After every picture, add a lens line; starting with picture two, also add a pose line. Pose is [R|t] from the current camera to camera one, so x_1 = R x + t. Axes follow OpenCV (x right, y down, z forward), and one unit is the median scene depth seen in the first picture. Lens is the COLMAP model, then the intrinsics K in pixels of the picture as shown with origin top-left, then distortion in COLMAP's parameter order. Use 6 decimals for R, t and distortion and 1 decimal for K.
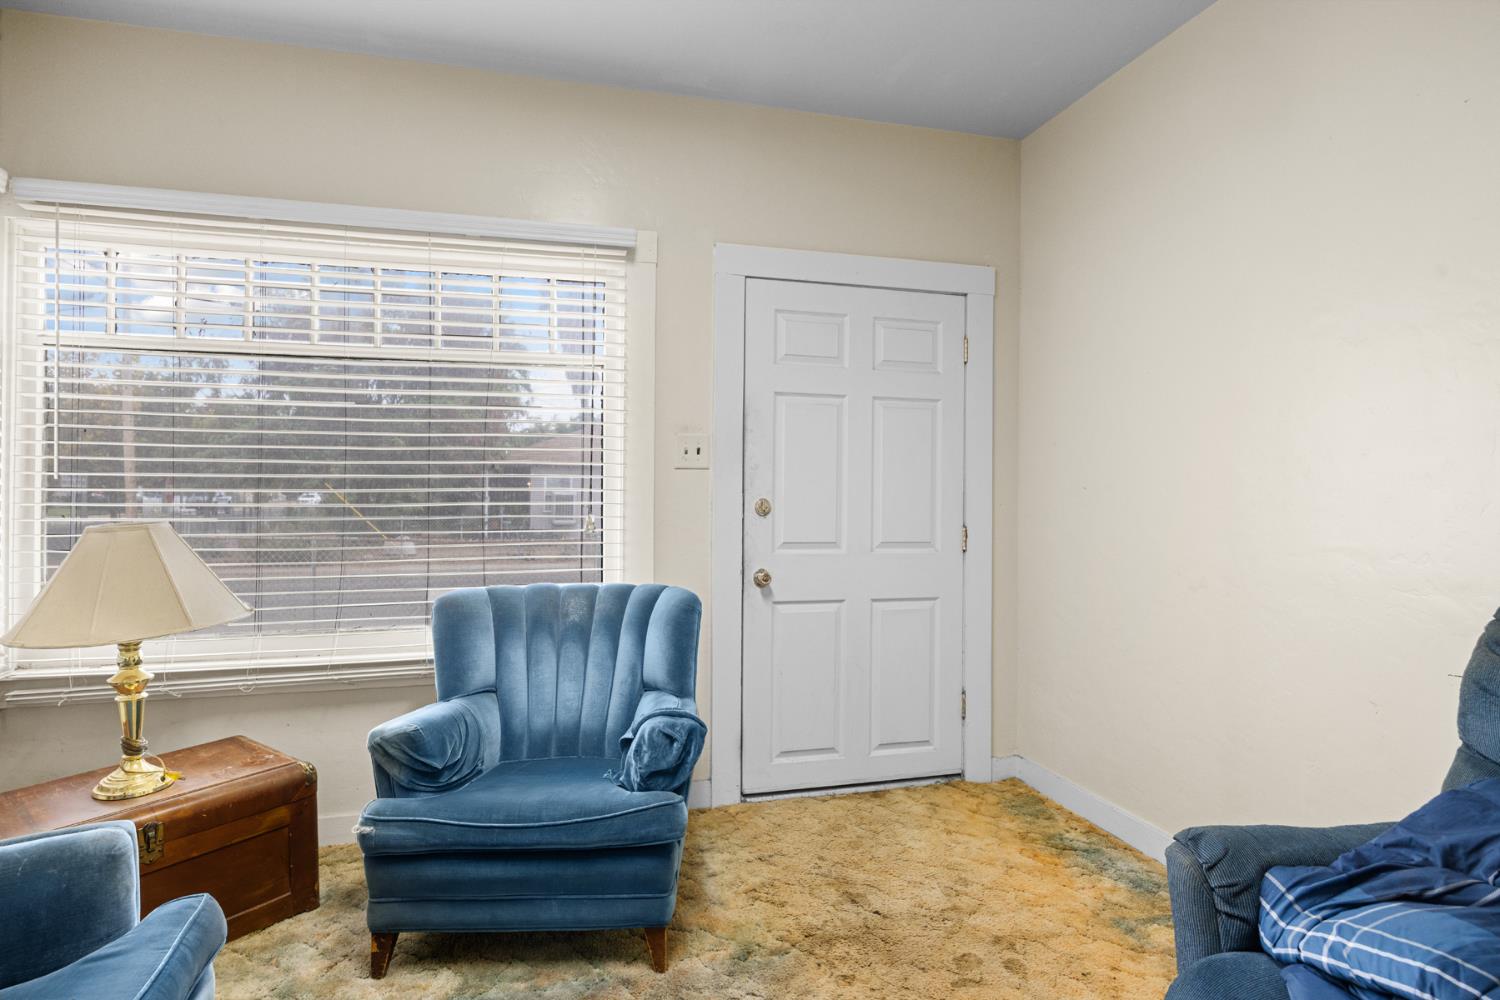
lens RADIAL K [[822.5, 0, 752.2], [0, 822.5, 495.2], [0, 0, 1]] dist [-0.000894, -0.000734]
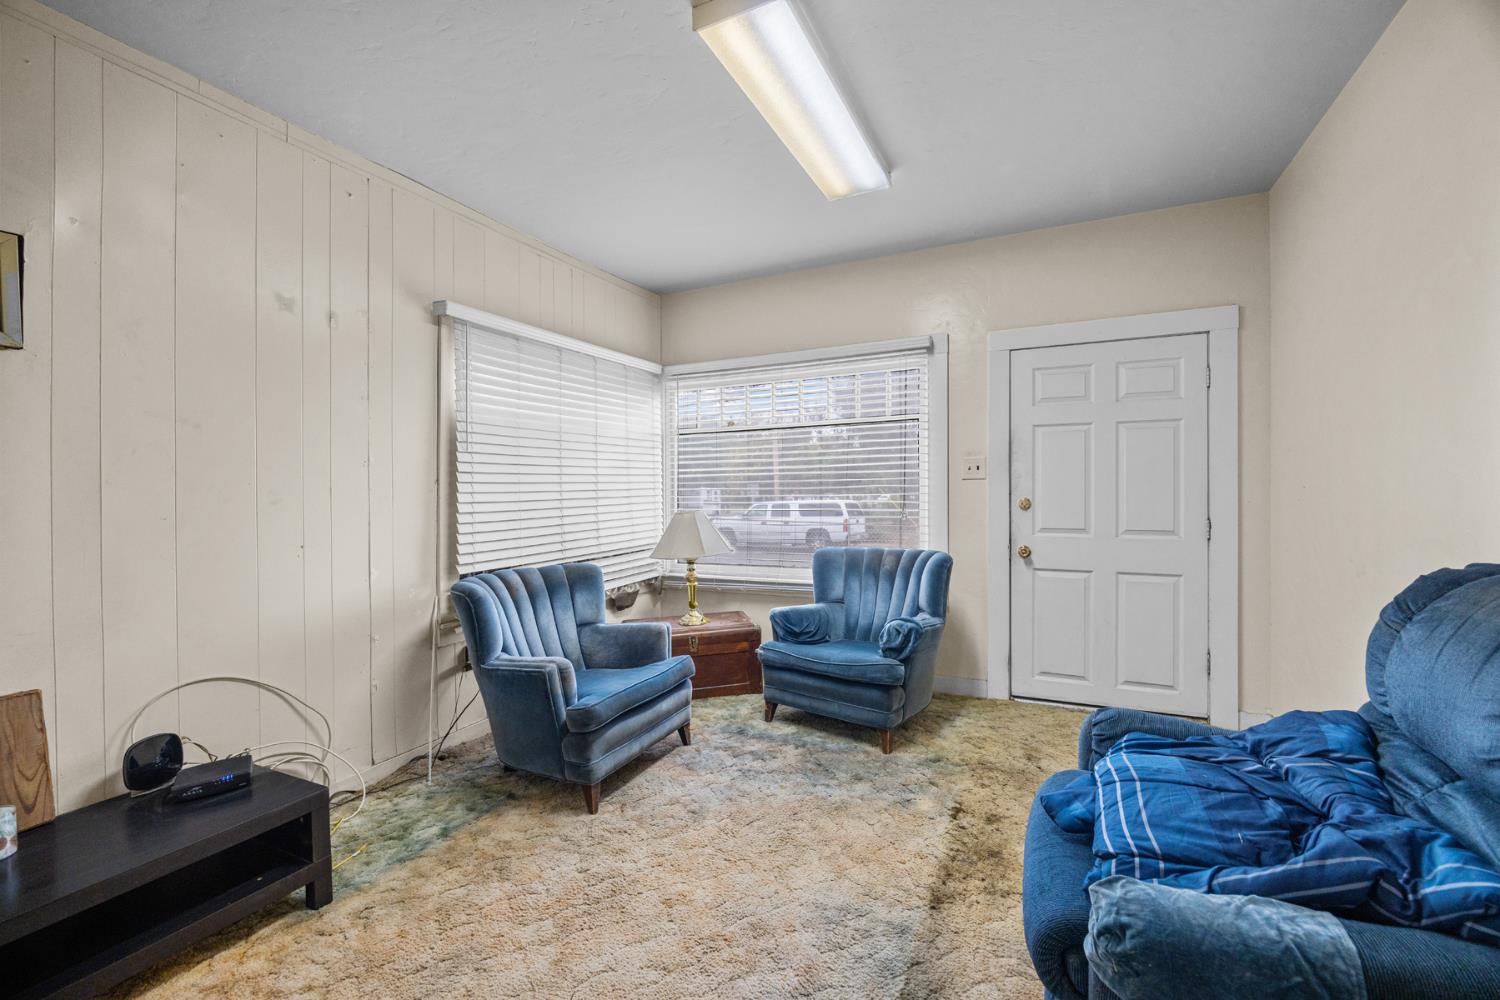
lens RADIAL K [[609.1, 0, 750.0], [0, 609.1, 500.0], [0, 0, 1]] dist [0.000551, 0.000131]
pose [[0.760696, -0.004845, -0.649091, 0.433886], [0.009998, 0.999941, 0.004254, -0.002782], [0.649032, -0.009725, 0.760699, -0.191177]]
